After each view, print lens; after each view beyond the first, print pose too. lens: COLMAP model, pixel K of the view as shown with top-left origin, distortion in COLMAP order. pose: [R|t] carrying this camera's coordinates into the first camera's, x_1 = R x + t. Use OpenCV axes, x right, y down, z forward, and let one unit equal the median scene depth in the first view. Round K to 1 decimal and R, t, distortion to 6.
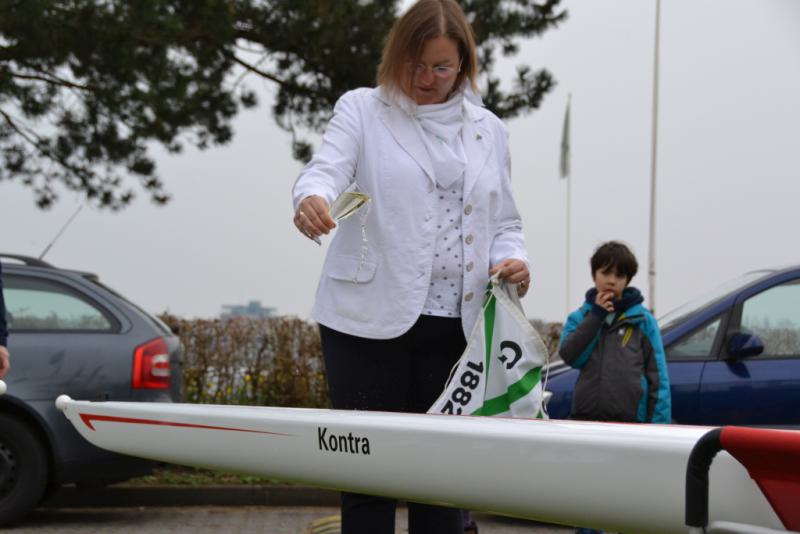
lens RADIAL K [[1983.3, 0, 388.1], [0, 1983.3, 270.0], [0, 0, 1]] dist [0.661845, 0.000000]
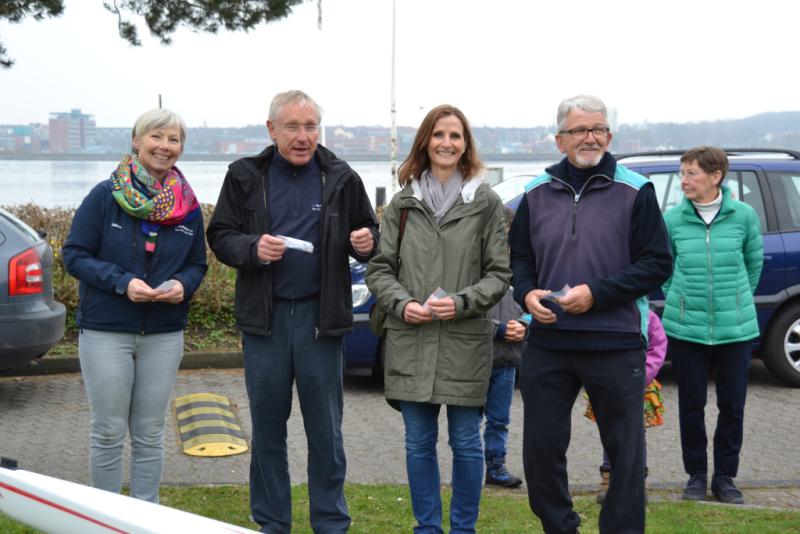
lens RADIAL K [[1432.0, 0, 399.2], [0, 1432.0, 278.5], [0, 0, 1]] dist [0.351436, 0.000000]
pose [[0.988828, -0.025125, 0.146931, -0.024690], [0.005609, 0.991266, 0.131756, -0.046544], [-0.148958, -0.129460, 0.980333, 0.123950]]
